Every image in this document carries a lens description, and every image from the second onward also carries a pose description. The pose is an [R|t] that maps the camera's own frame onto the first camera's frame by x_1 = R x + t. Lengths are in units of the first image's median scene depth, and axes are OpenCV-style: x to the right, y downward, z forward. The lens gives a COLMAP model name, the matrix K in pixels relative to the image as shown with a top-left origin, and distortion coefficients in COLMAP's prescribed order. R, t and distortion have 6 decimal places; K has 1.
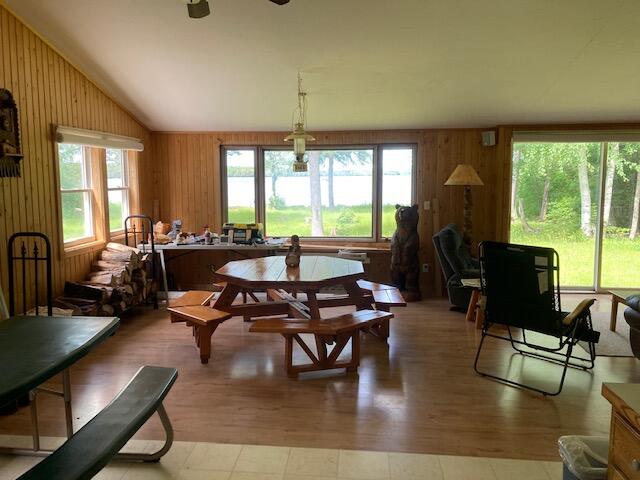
lens RADIAL K [[521.6, 0, 317.3], [0, 521.6, 240.9], [0, 0, 1]] dist [0.054829, -0.014770]
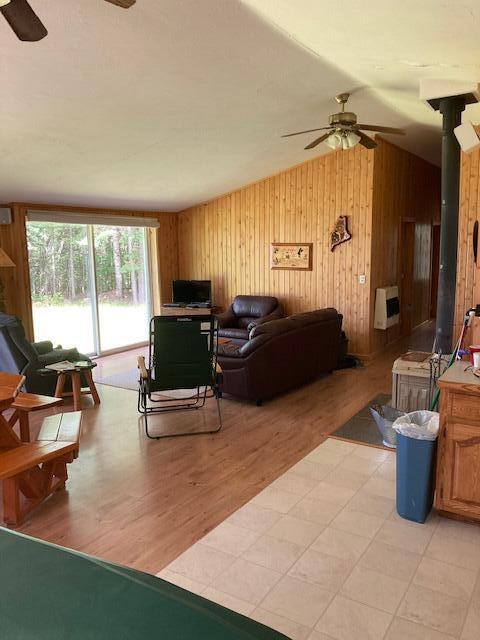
lens RADIAL K [[521.6, 0, 237.3], [0, 521.6, 318.2], [0, 0, 1]] dist [0.054829, -0.014770]
pose [[0.453093, -0.125645, 0.882564, -0.397246], [0.125073, 0.989185, 0.076614, -0.041395], [-0.882646, 0.075672, 0.463908, 0.254354]]
